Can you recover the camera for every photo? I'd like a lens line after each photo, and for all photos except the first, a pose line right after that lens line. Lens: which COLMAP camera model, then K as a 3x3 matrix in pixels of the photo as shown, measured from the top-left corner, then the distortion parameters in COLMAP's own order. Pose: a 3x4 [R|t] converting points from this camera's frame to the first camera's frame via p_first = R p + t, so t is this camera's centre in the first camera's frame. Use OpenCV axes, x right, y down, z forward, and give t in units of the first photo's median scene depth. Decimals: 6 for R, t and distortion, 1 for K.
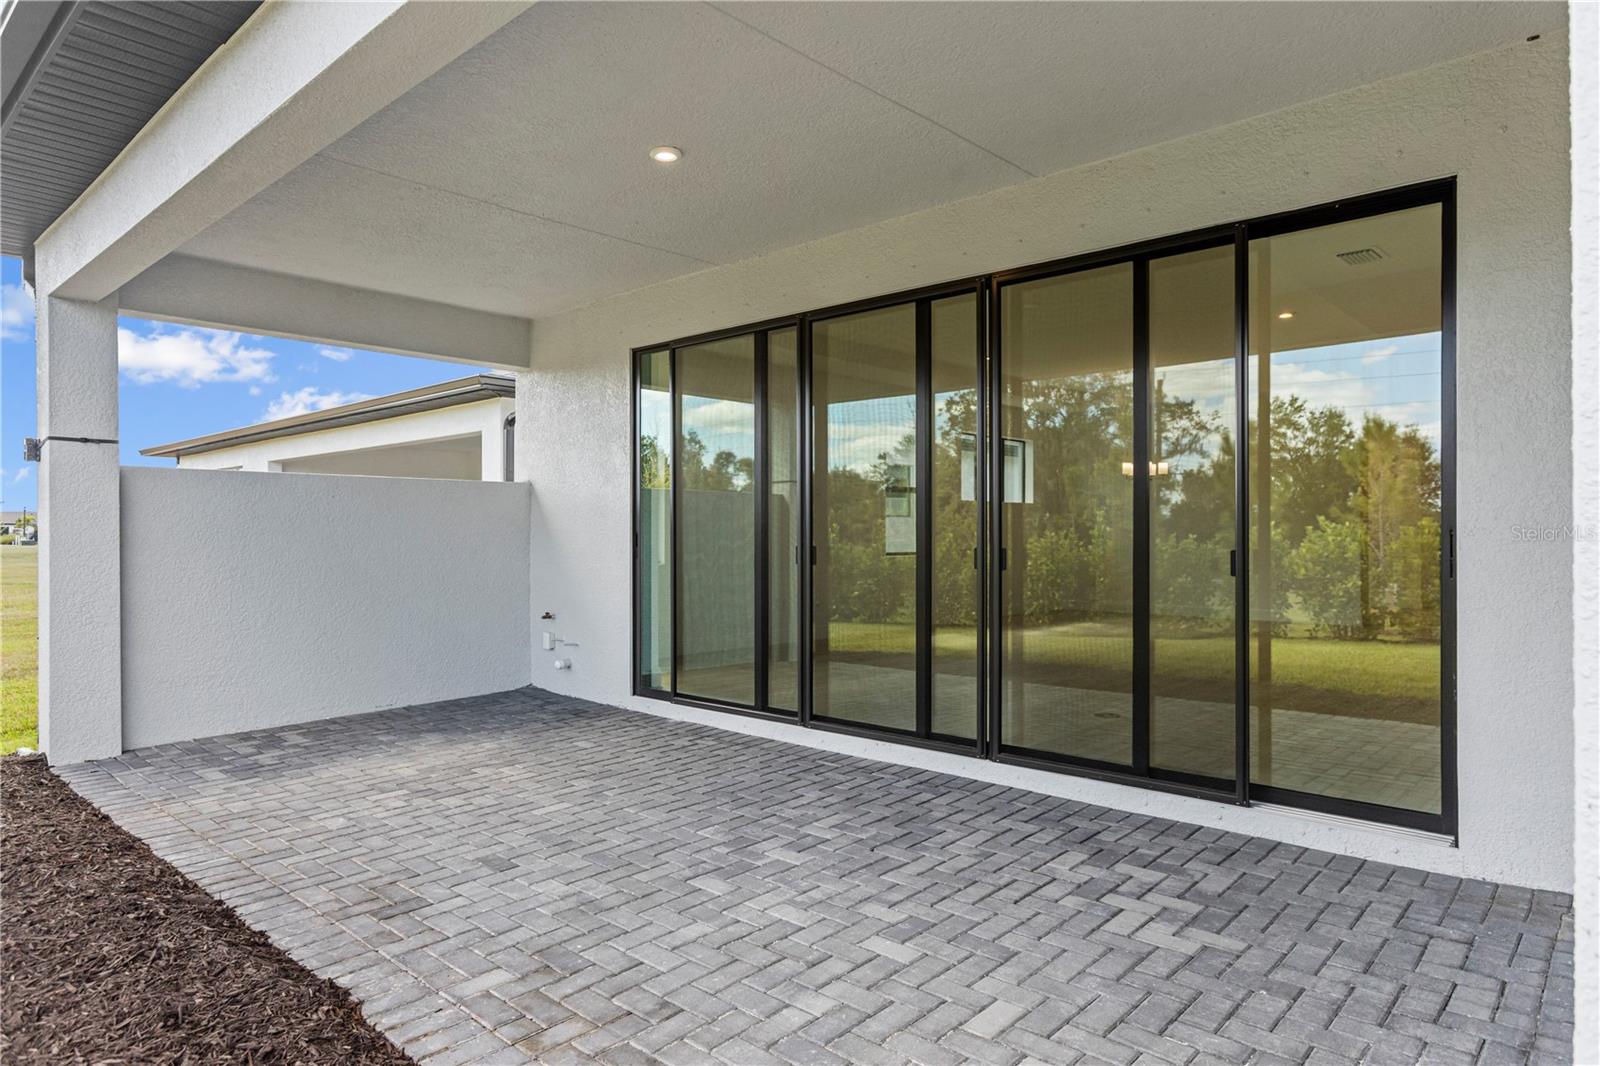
lens RADIAL K [[939.9, 0, 798.6], [0, 939.9, 531.6], [0, 0, 1]] dist [0.003062, 0.000423]
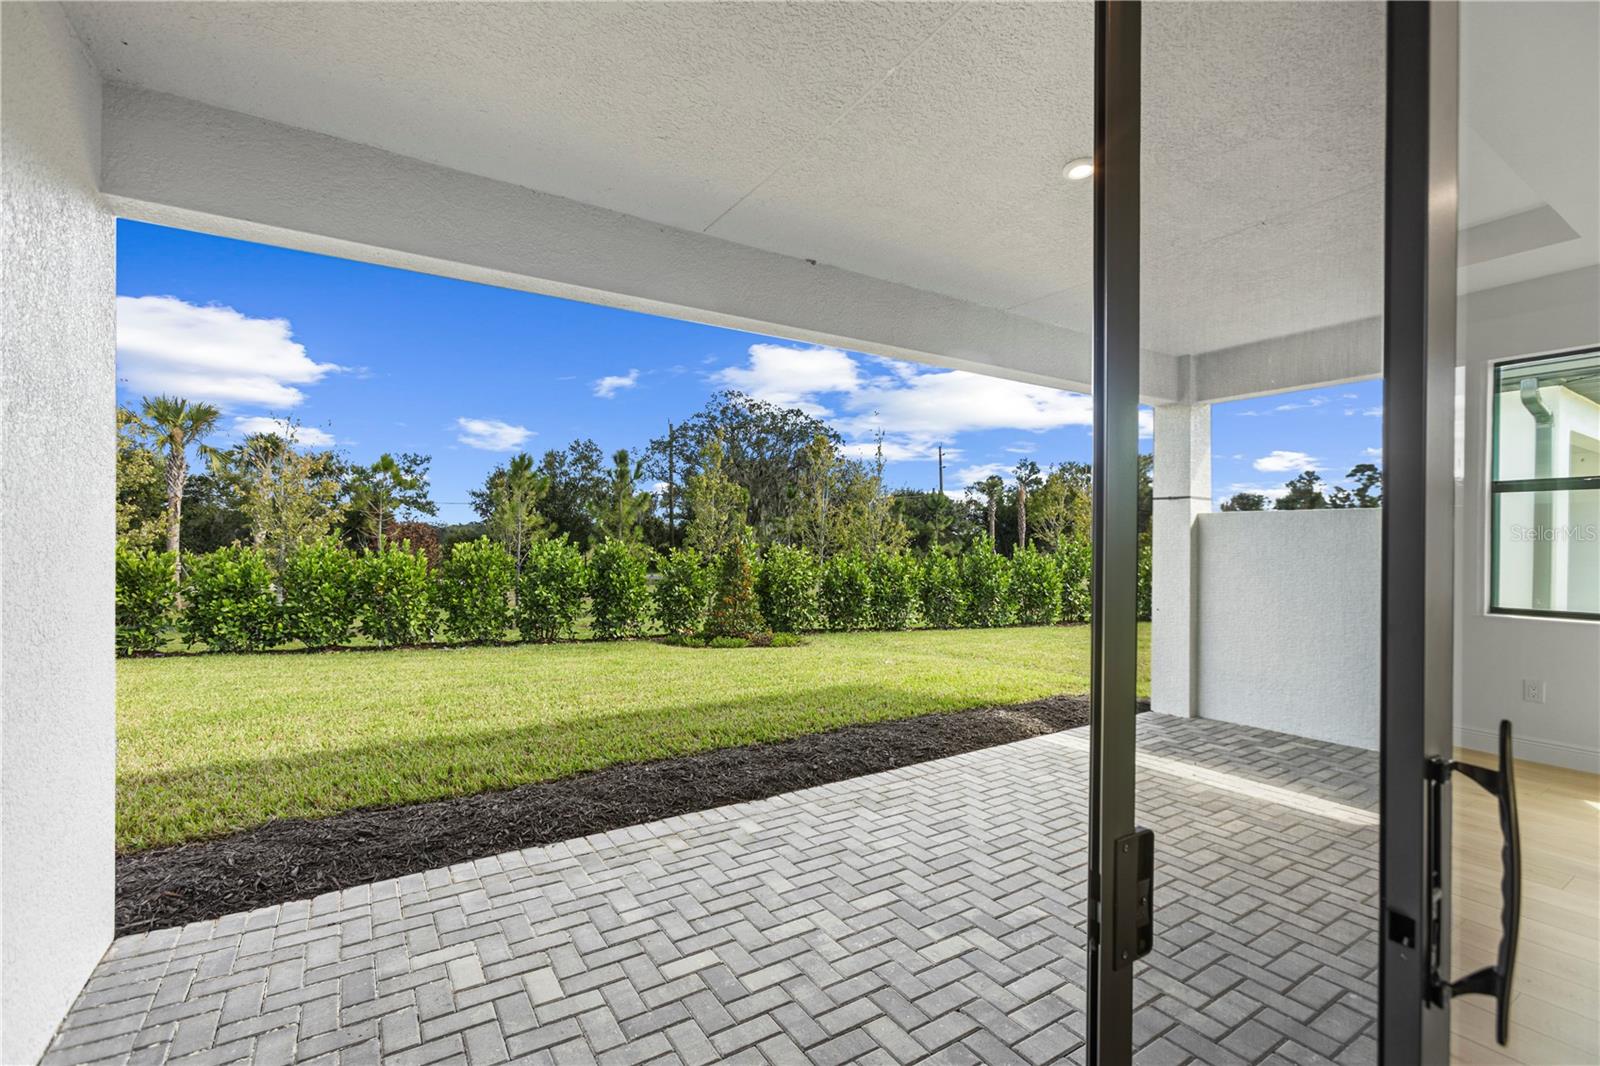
lens RADIAL K [[722.2, 0, 802.1], [0, 722.2, 546.5], [0, 0, 1]] dist [-0.013850, 0.001784]
pose [[-0.258385, -0.014285, -0.965936, 0.758300], [-0.005312, 0.999897, -0.013366, -0.005729], [0.966027, 0.001677, -0.258435, 1.201290]]
